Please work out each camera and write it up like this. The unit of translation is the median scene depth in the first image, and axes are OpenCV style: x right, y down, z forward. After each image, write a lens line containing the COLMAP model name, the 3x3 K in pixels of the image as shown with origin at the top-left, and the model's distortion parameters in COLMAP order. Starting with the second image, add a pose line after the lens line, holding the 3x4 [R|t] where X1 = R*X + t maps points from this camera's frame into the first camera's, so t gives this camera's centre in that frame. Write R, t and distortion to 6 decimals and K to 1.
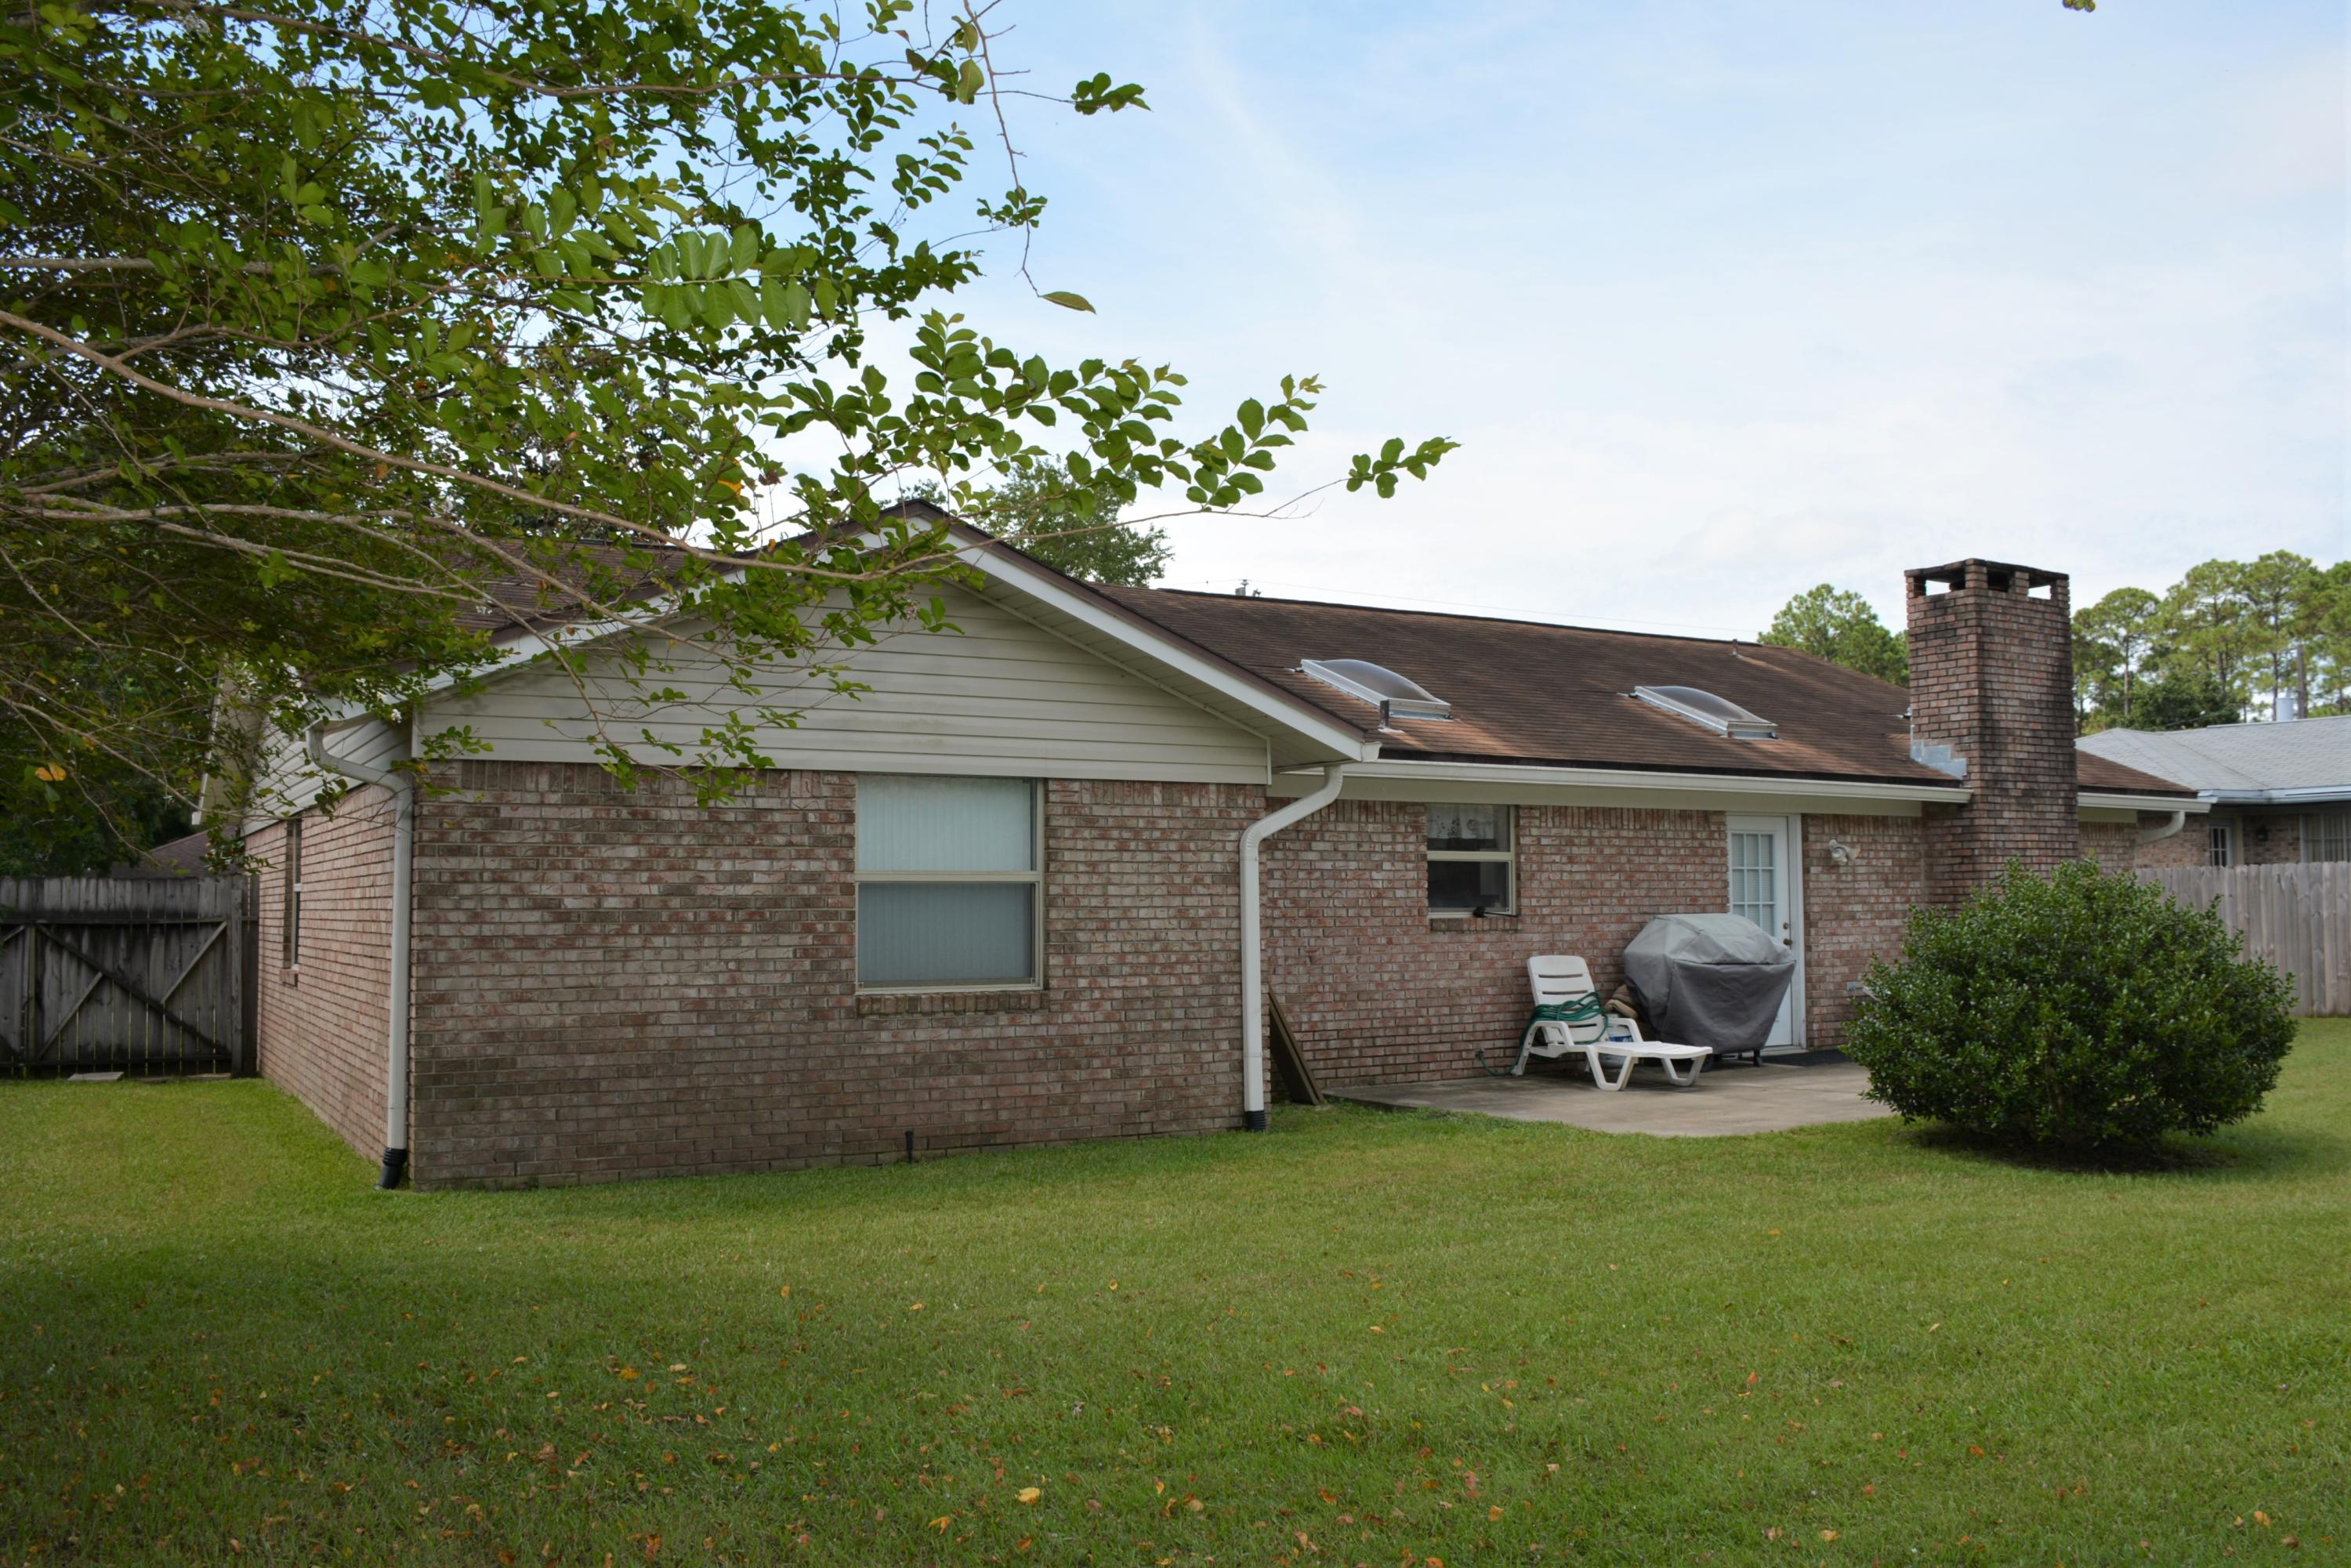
lens RADIAL K [[1940.8, 0, 1168.1], [0, 1940.8, 791.6], [0, 0, 1]] dist [-0.157050, 0.118683]
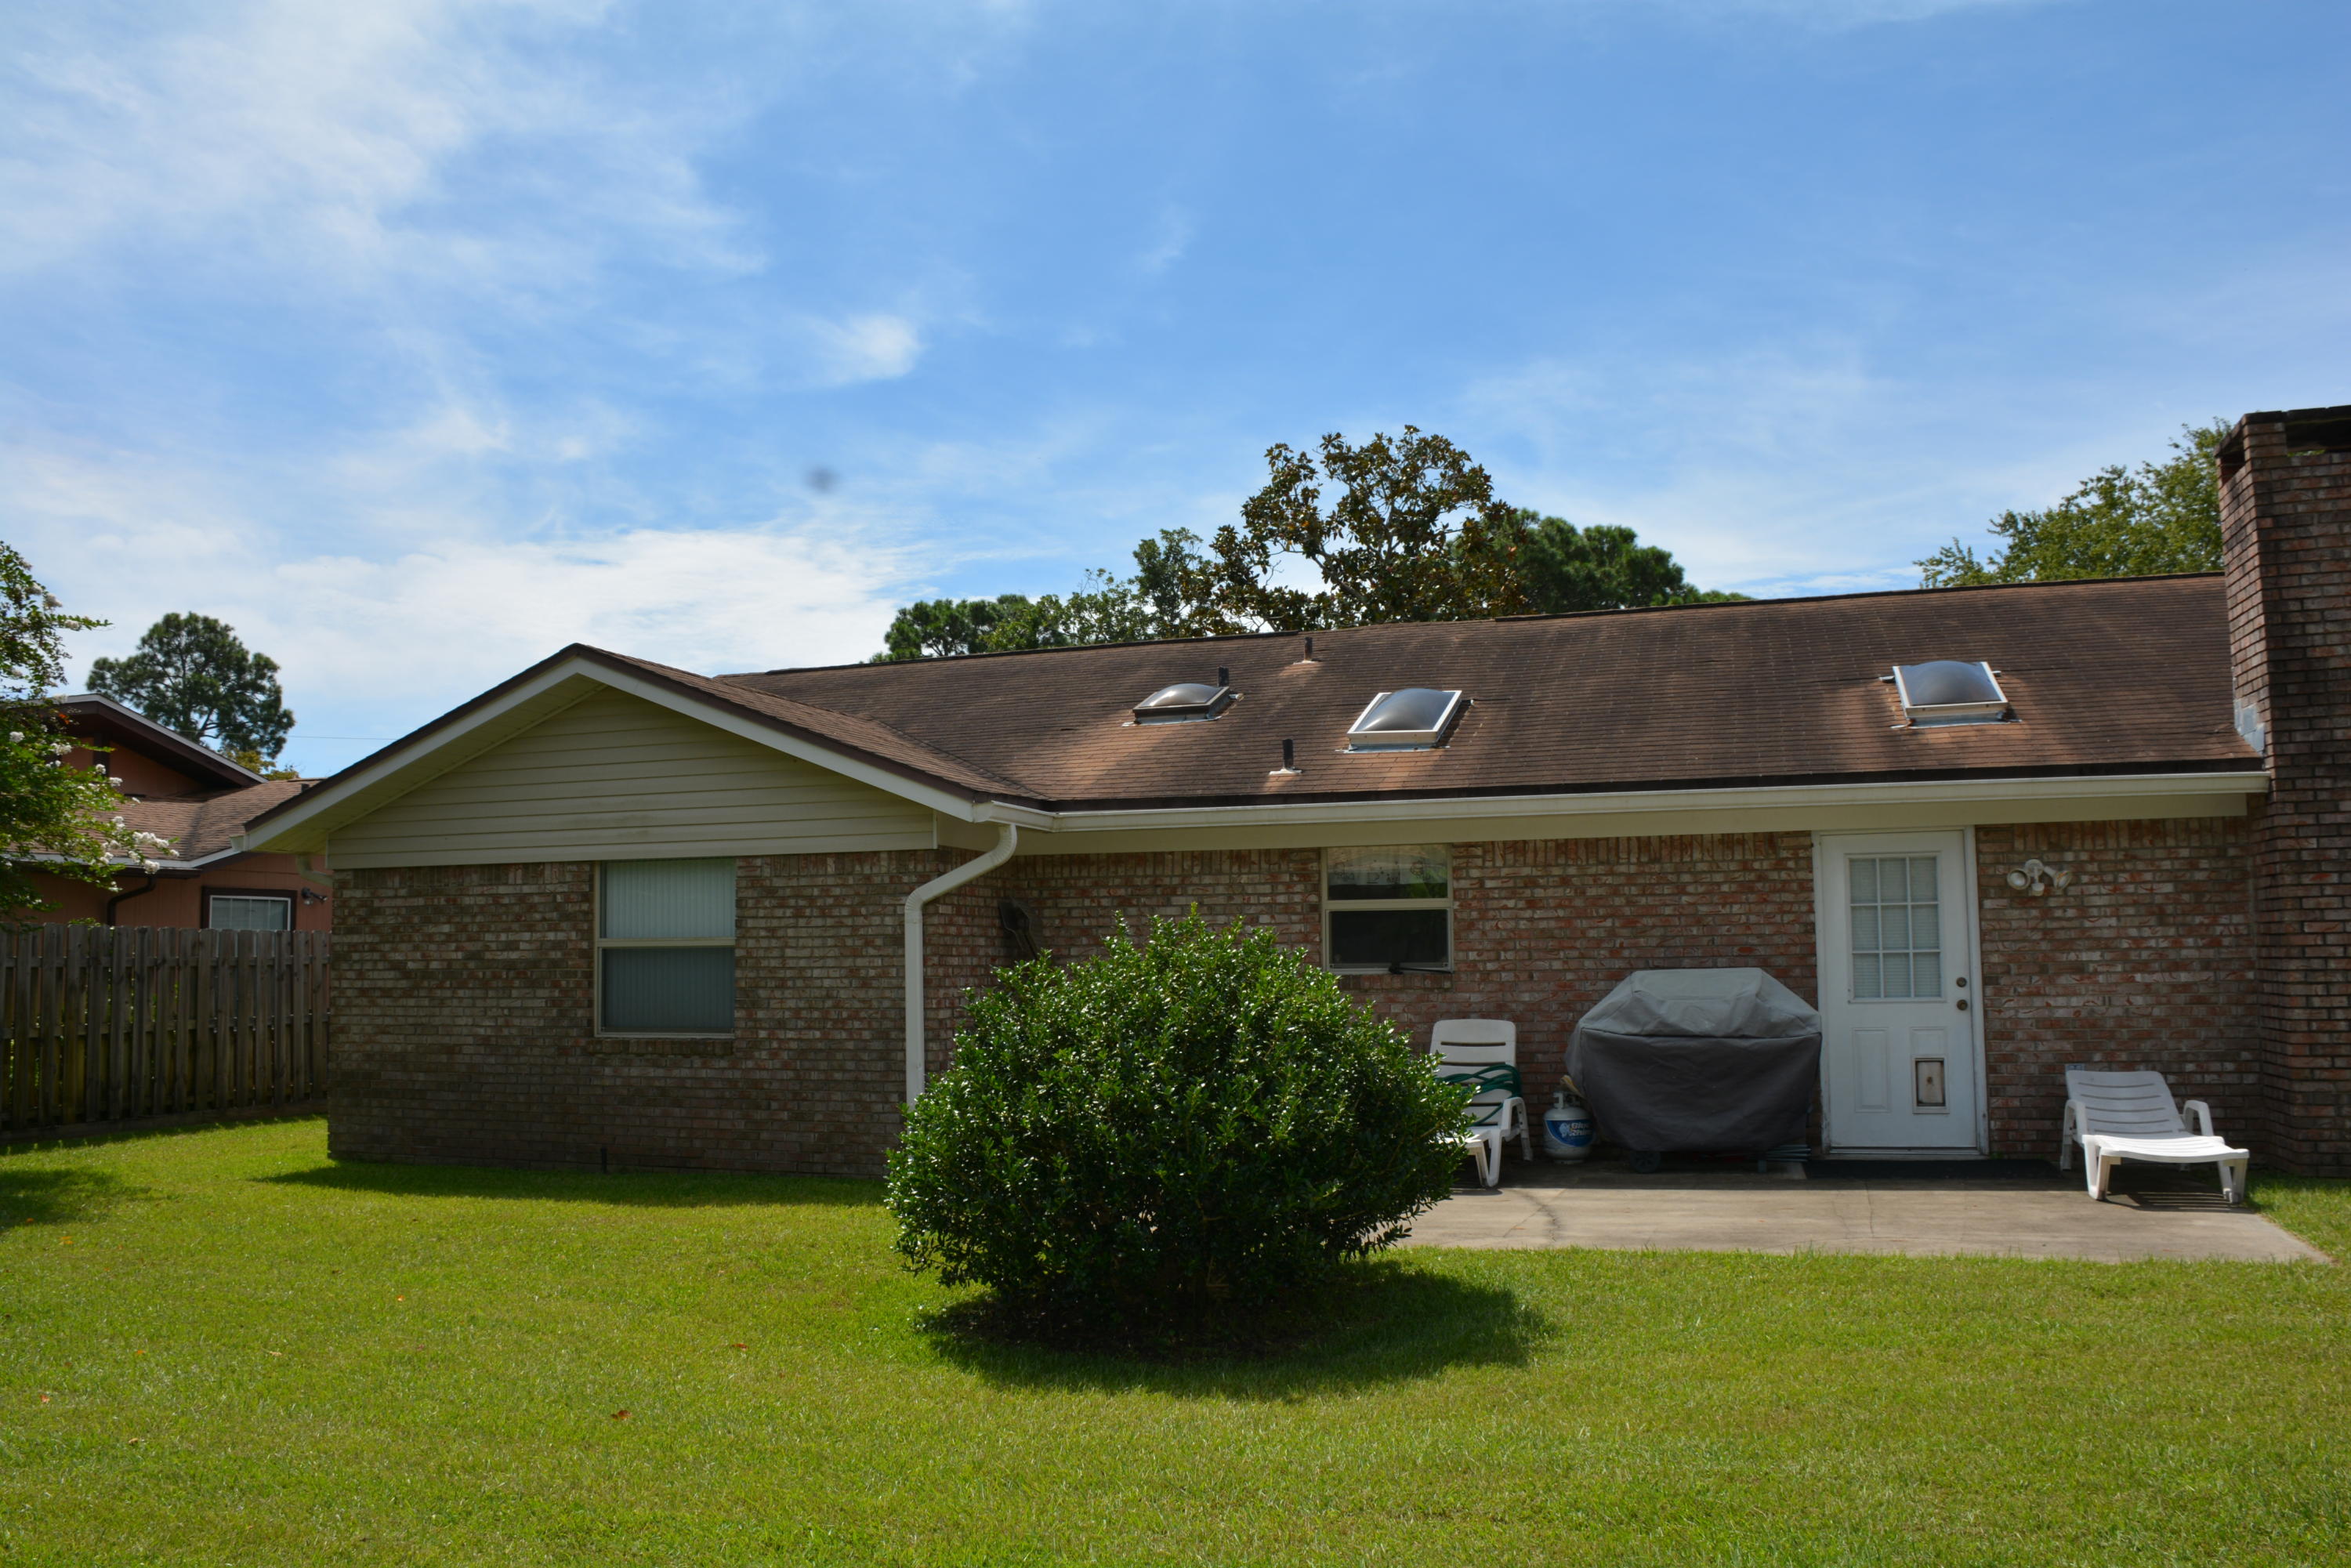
lens RADIAL K [[1936.4, 0, 1141.2], [0, 1936.4, 787.9], [0, 0, 1]] dist [-0.164221, 0.123014]
pose [[0.638800, -0.068887, -0.766283, 0.948423], [0.056048, 0.997504, -0.042949, 0.014676], [0.767328, -0.015513, 0.641067, 0.435806]]
